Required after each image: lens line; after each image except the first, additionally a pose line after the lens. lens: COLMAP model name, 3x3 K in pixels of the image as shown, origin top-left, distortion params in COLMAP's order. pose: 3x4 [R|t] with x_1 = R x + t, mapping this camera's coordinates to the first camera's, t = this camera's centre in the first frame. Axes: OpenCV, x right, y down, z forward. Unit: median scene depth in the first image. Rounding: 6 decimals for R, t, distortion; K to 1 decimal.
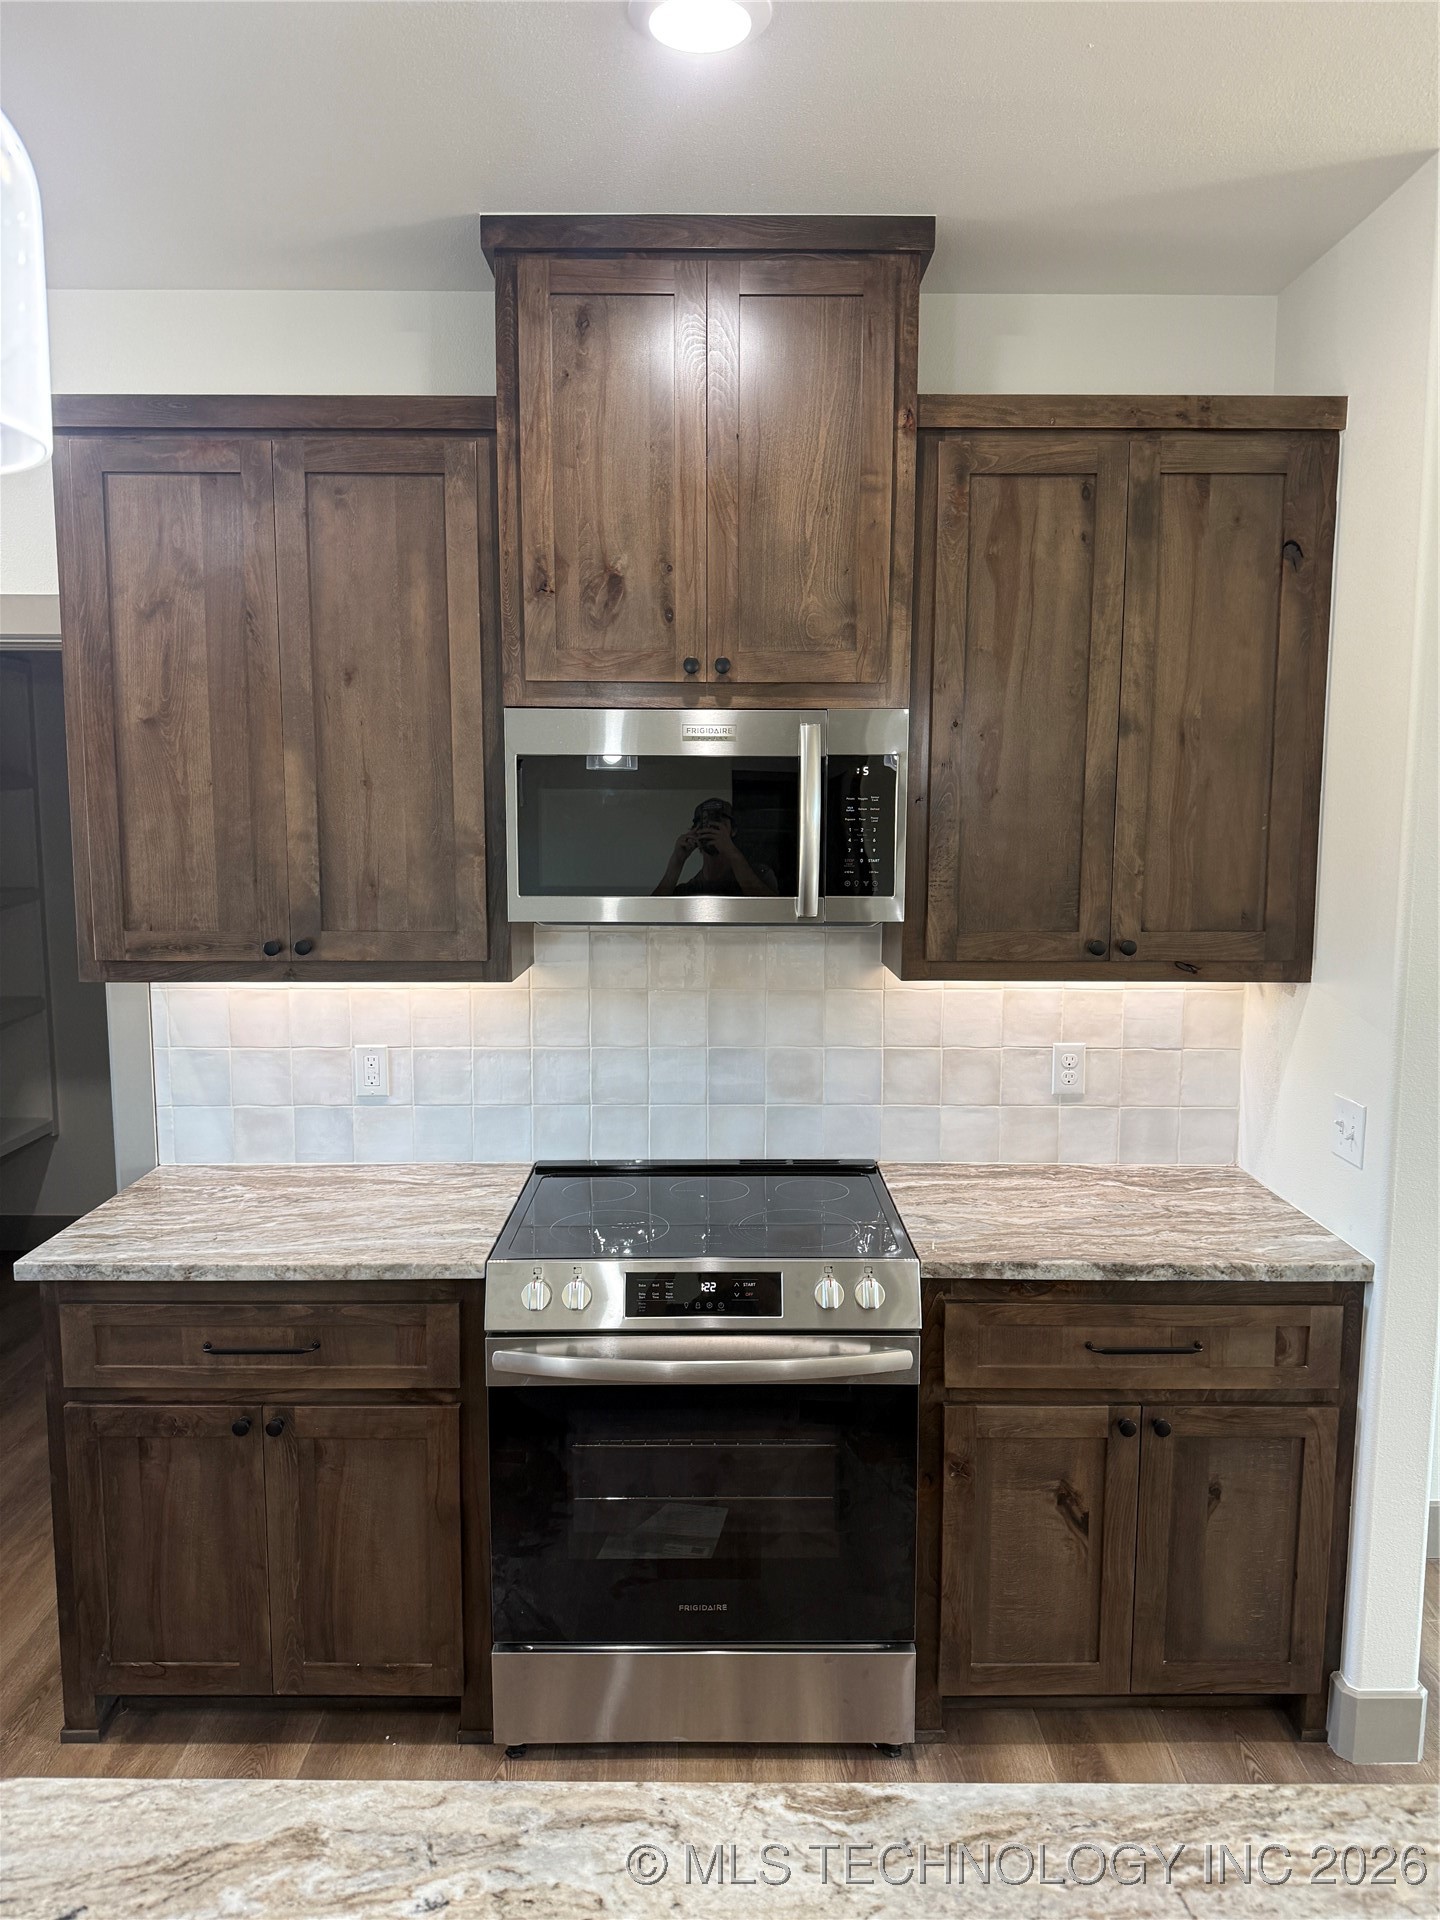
lens RADIAL K [[1343.9, 0, 720.0], [0, 1343.9, 960.0], [0, 0, 1]] dist [0.155046, -0.277434]
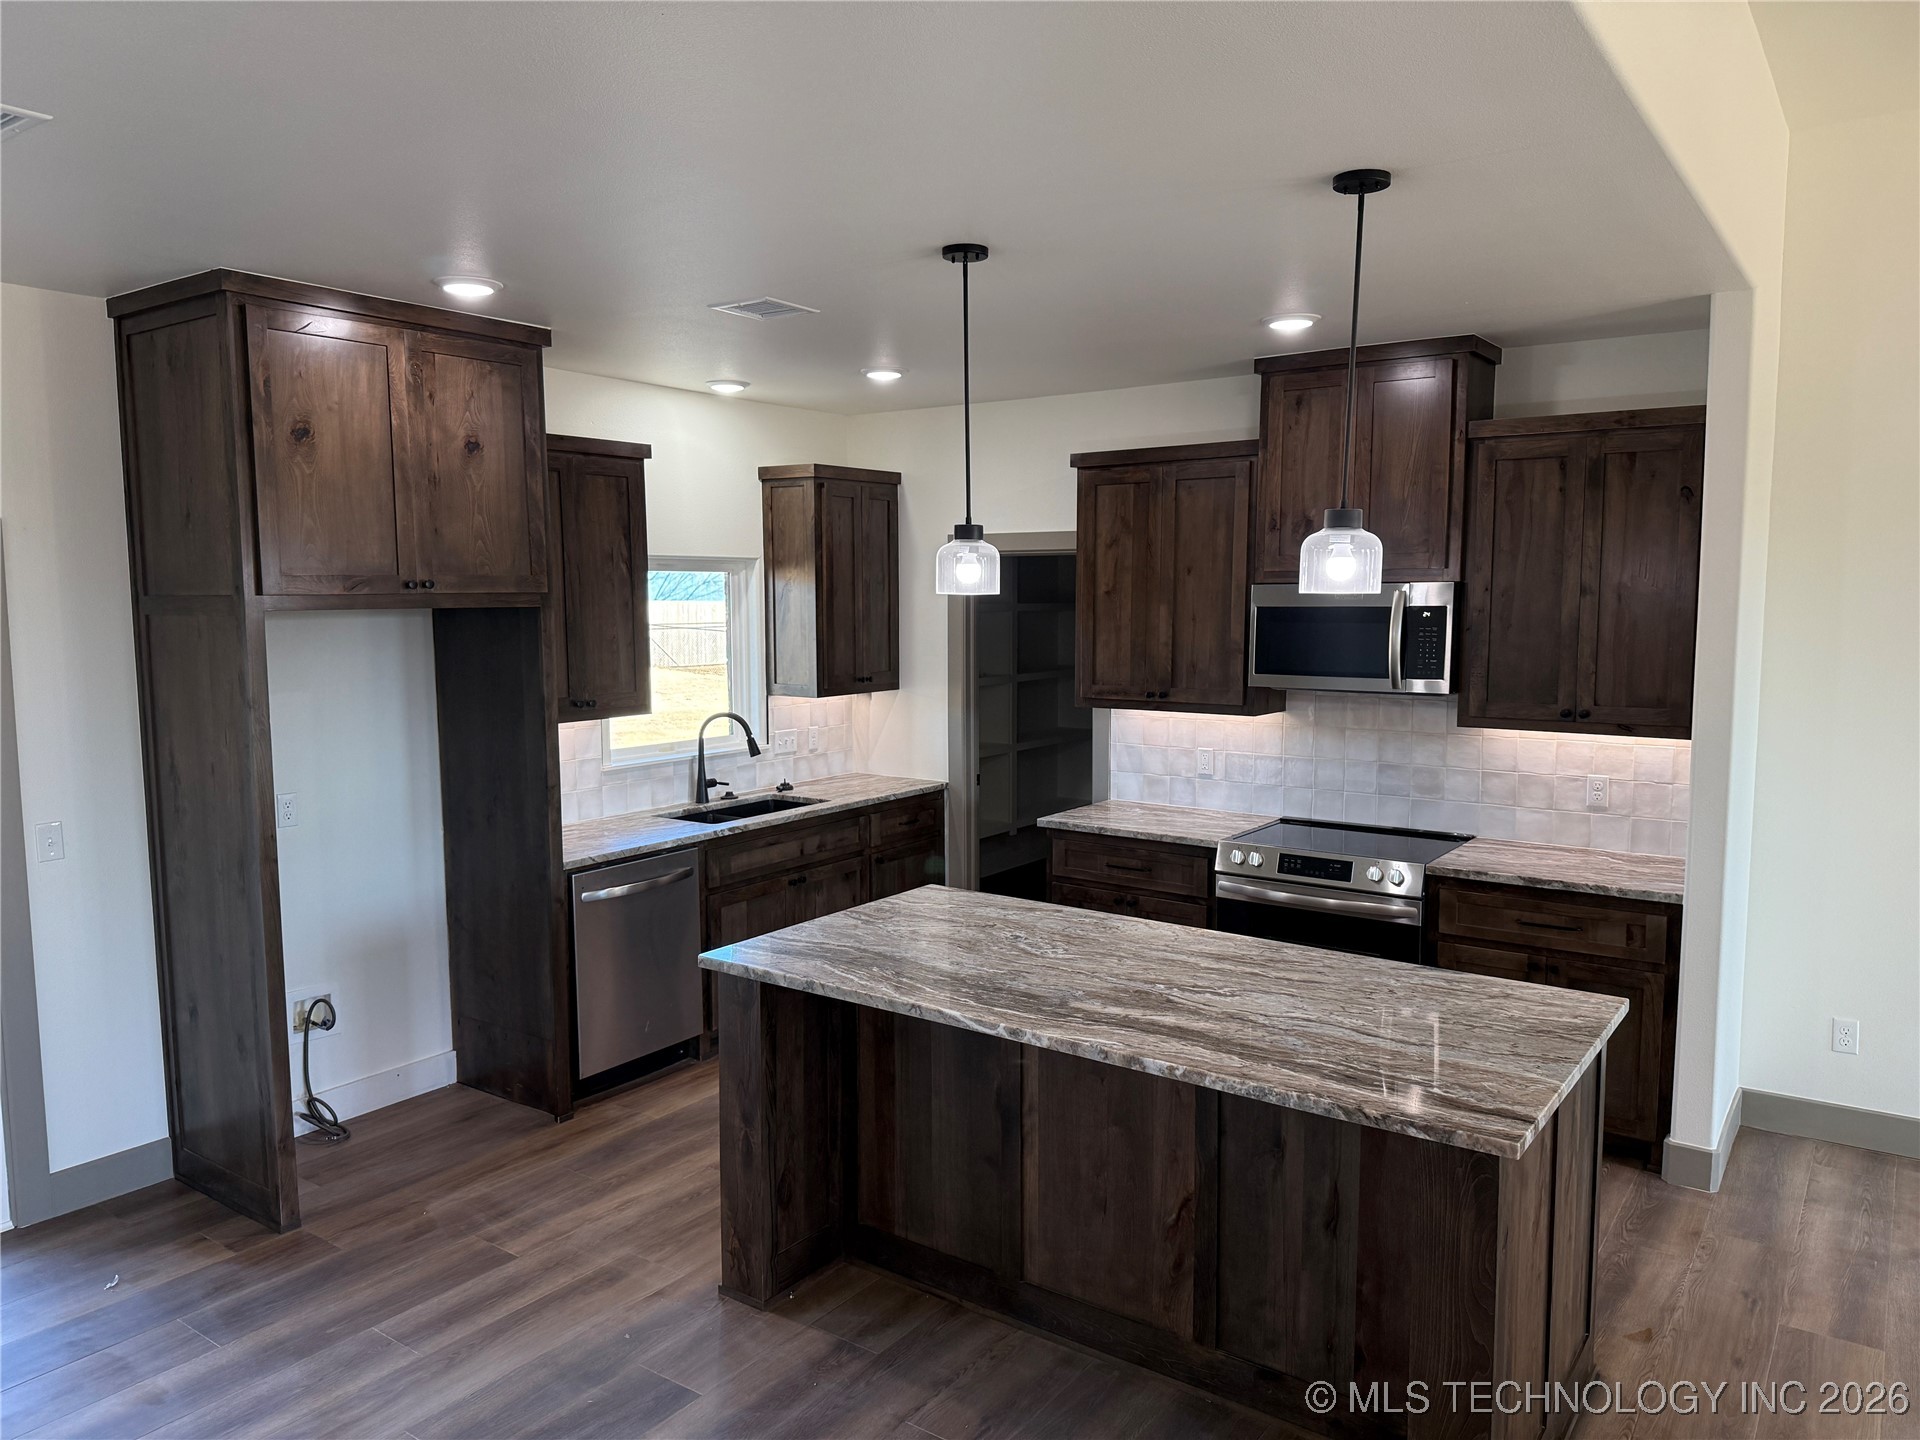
lens RADIAL K [[1343.9, 0, 960.0], [0, 1343.9, 720.0], [0, 0, 1]] dist [0.155046, -0.277434]
pose [[0.813464, 0.052695, -0.579223, 0.687673], [-0.065573, 0.997847, -0.001310, 0.055055], [0.577907, 0.039047, 0.815168, -0.949470]]
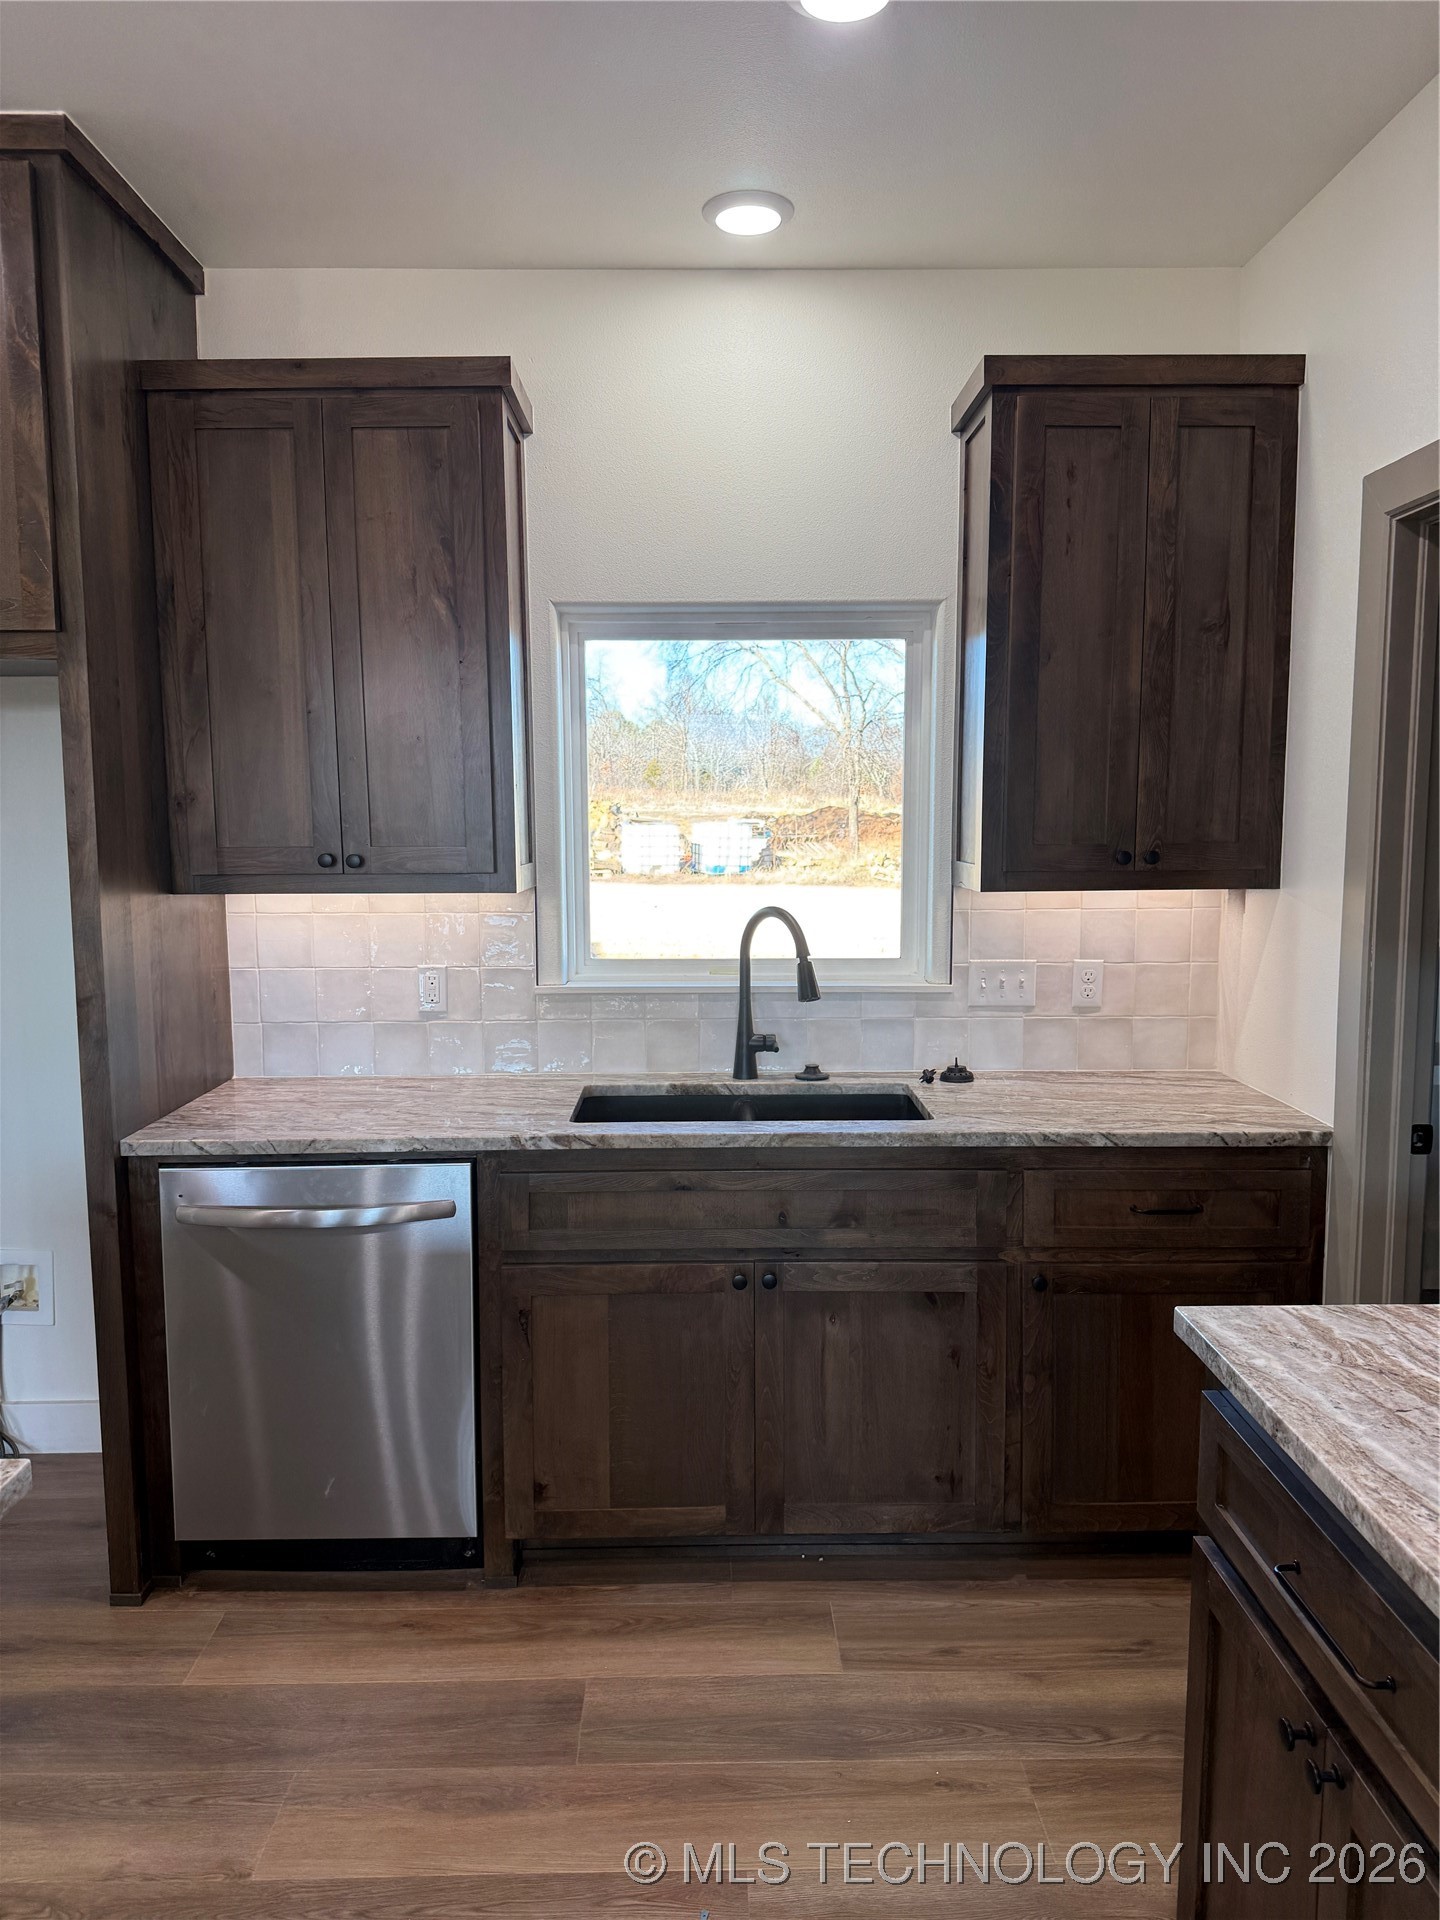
lens RADIAL K [[1343.9, 0, 720.0], [0, 1343.9, 960.0], [0, 0, 1]] dist [0.155046, -0.277434]
pose [[0.010959, 0.106844, -0.994215, 0.171726], [-0.115959, 0.987703, 0.104866, -0.008191], [0.993194, 0.114139, 0.023214, 0.670743]]
